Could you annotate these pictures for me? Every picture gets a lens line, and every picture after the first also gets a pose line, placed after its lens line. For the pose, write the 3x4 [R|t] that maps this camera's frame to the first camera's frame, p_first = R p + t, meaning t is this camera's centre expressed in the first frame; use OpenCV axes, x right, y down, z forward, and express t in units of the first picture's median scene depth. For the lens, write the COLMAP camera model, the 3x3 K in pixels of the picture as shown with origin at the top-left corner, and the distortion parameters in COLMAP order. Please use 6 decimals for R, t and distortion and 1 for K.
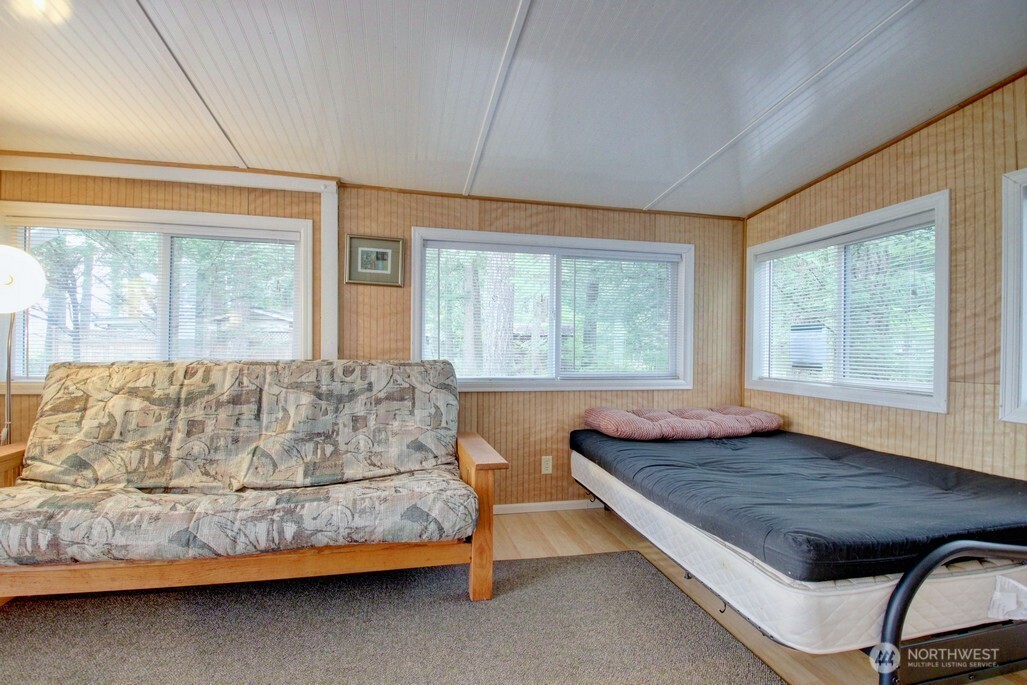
lens RADIAL K [[477.9, 0, 505.8], [0, 477.9, 344.9], [0, 0, 1]] dist [-0.003210, -0.011287]
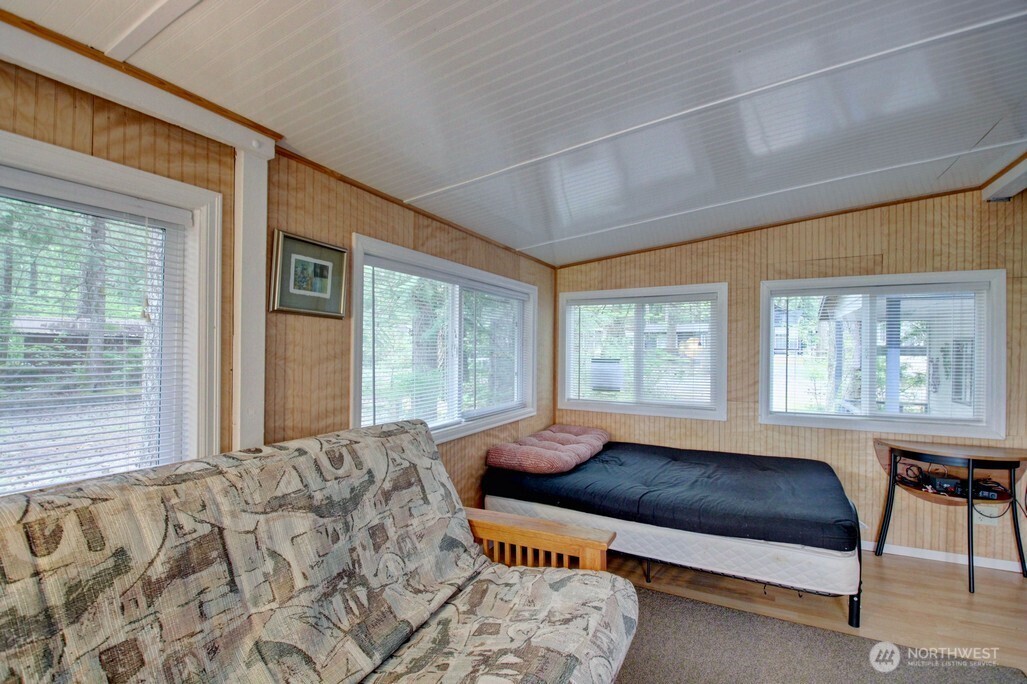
lens RADIAL K [[474.1, 0, 517.4], [0, 474.1, 347.9], [0, 0, 1]] dist [-0.016870, -0.007953]
pose [[0.649330, -0.002321, 0.760503, -0.677758], [-0.002640, 0.999982, 0.005305, -0.099574], [-0.760502, -0.005452, 0.649313, 0.438413]]
